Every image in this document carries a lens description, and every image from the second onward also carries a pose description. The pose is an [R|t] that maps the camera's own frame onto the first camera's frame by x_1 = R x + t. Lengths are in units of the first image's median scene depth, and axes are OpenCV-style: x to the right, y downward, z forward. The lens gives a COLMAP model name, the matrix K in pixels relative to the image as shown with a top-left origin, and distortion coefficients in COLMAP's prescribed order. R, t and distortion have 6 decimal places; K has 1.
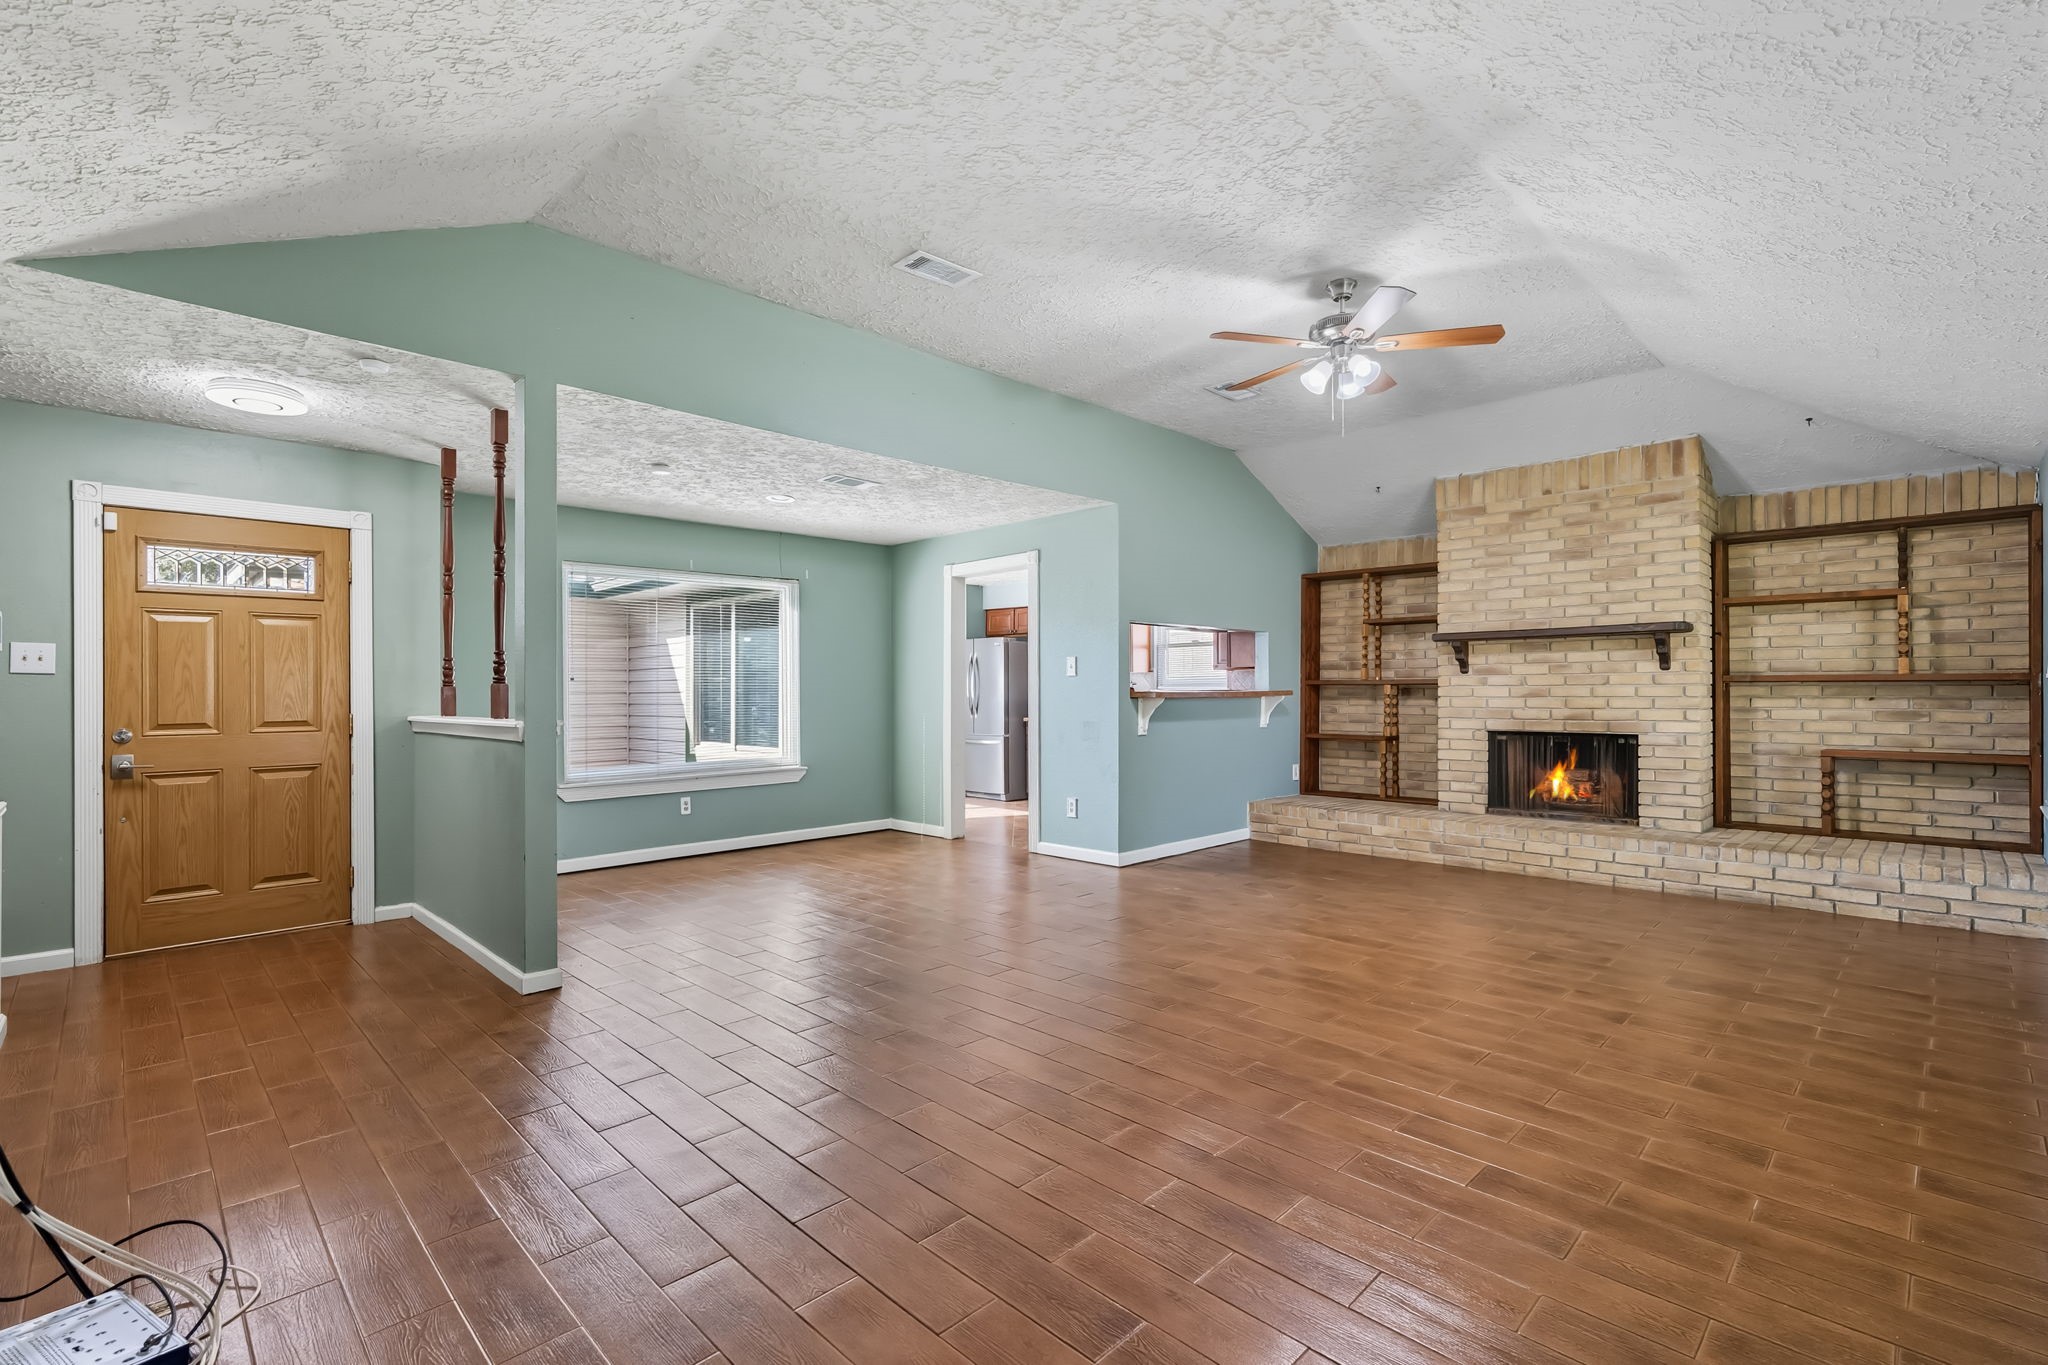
lens RADIAL K [[927.1, 0, 1028.3], [0, 927.1, 685.9], [0, 0, 1]] dist [-0.009491, 0.003273]
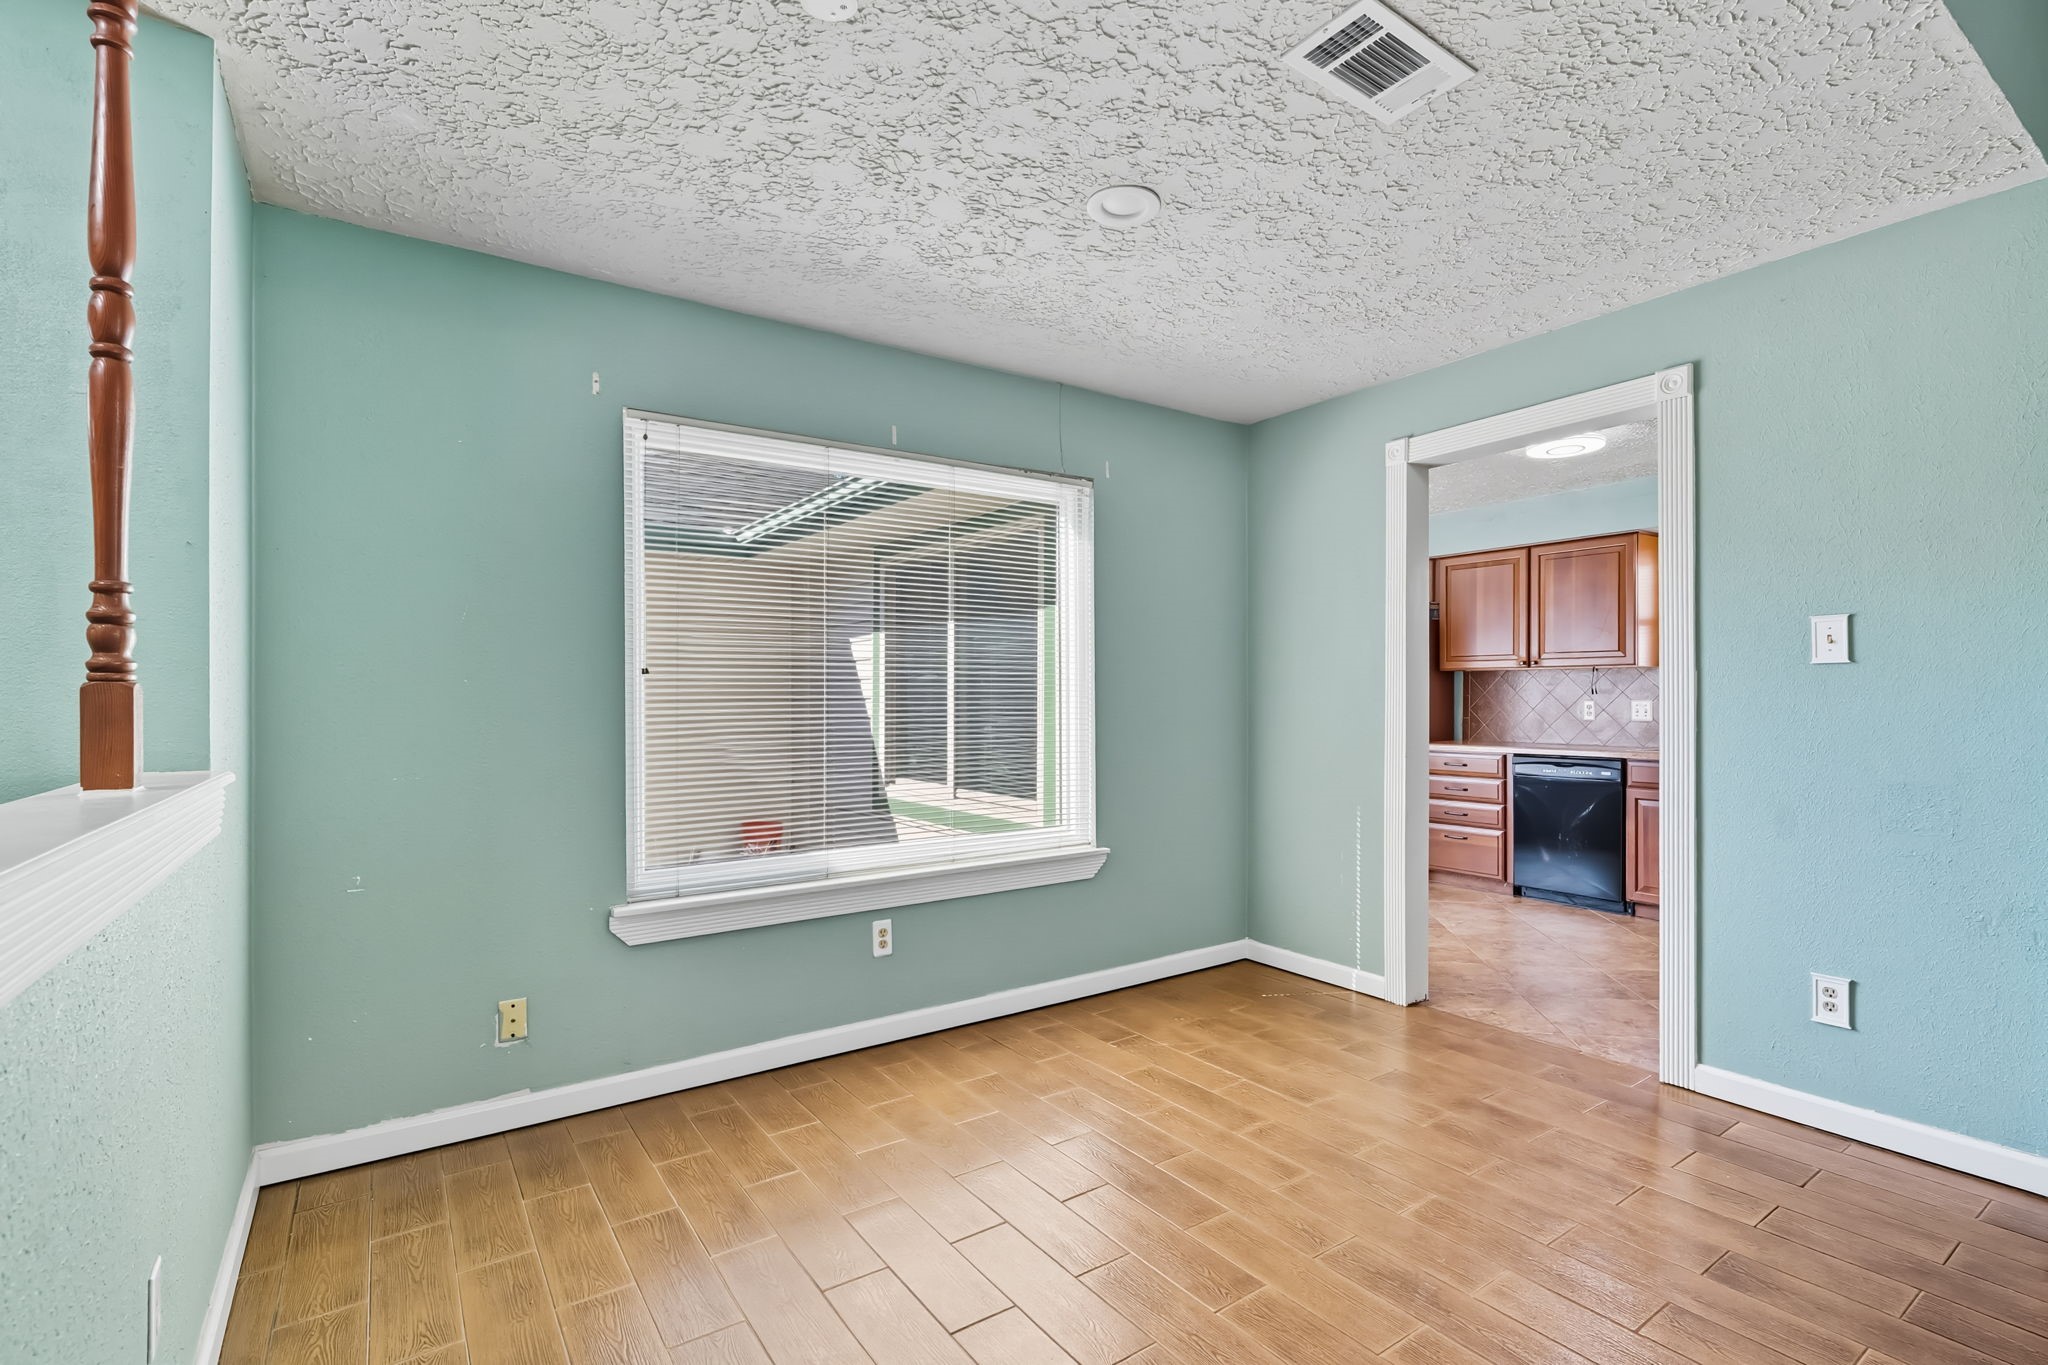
lens RADIAL K [[927.1, 0, 1022.2], [0, 927.1, 691.1], [0, 0, 1]] dist [-0.009491, 0.003273]
pose [[0.983202, 0.002120, -0.182510, -0.191804], [-0.002096, 0.999998, 0.000327, 0.001383], [0.182510, 0.000061, 0.983204, 0.491184]]
